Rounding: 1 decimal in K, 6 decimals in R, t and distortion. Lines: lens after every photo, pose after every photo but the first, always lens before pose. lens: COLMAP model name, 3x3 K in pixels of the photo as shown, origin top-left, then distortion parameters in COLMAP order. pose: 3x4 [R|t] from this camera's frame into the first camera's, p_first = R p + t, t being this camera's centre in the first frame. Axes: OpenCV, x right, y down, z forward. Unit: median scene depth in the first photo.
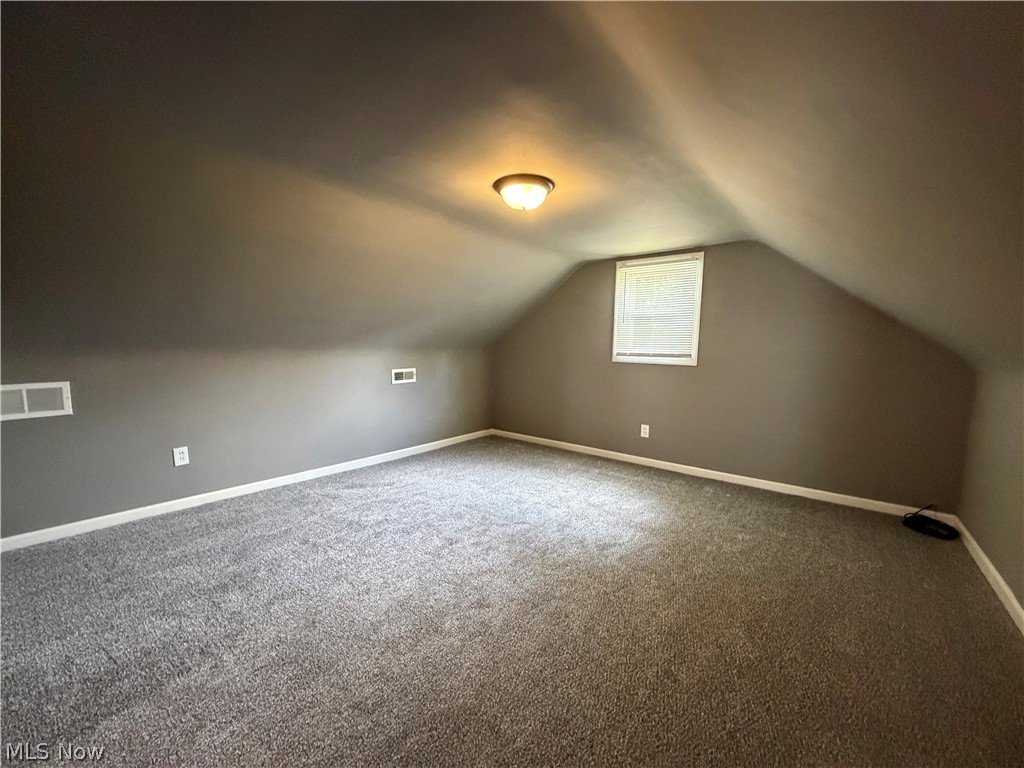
lens RADIAL K [[409.4, 0, 515.7], [0, 409.4, 381.4], [0, 0, 1]] dist [0.003214, -0.000228]
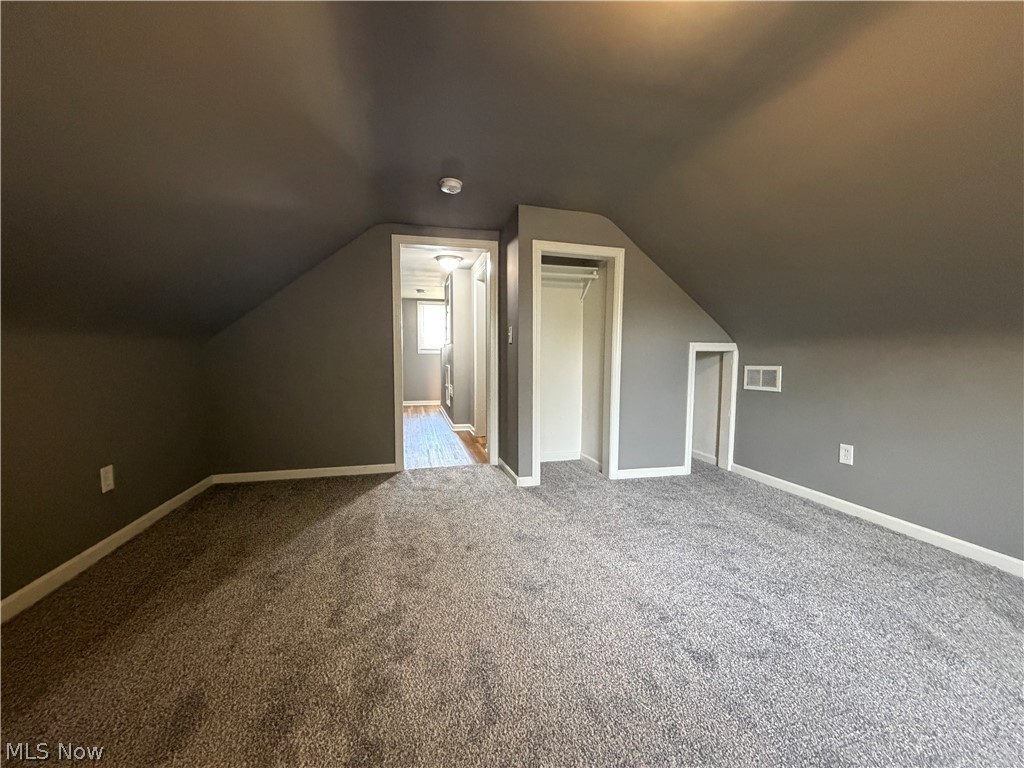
lens RADIAL K [[409.4, 0, 508.0], [0, 409.4, 385.3], [0, 0, 1]] dist [0.003214, -0.000228]
pose [[-0.610274, 0.039616, -0.791199, 0.447359], [-0.083344, 0.989995, 0.113855, -0.015196], [0.787794, 0.135424, -0.600867, 1.119195]]
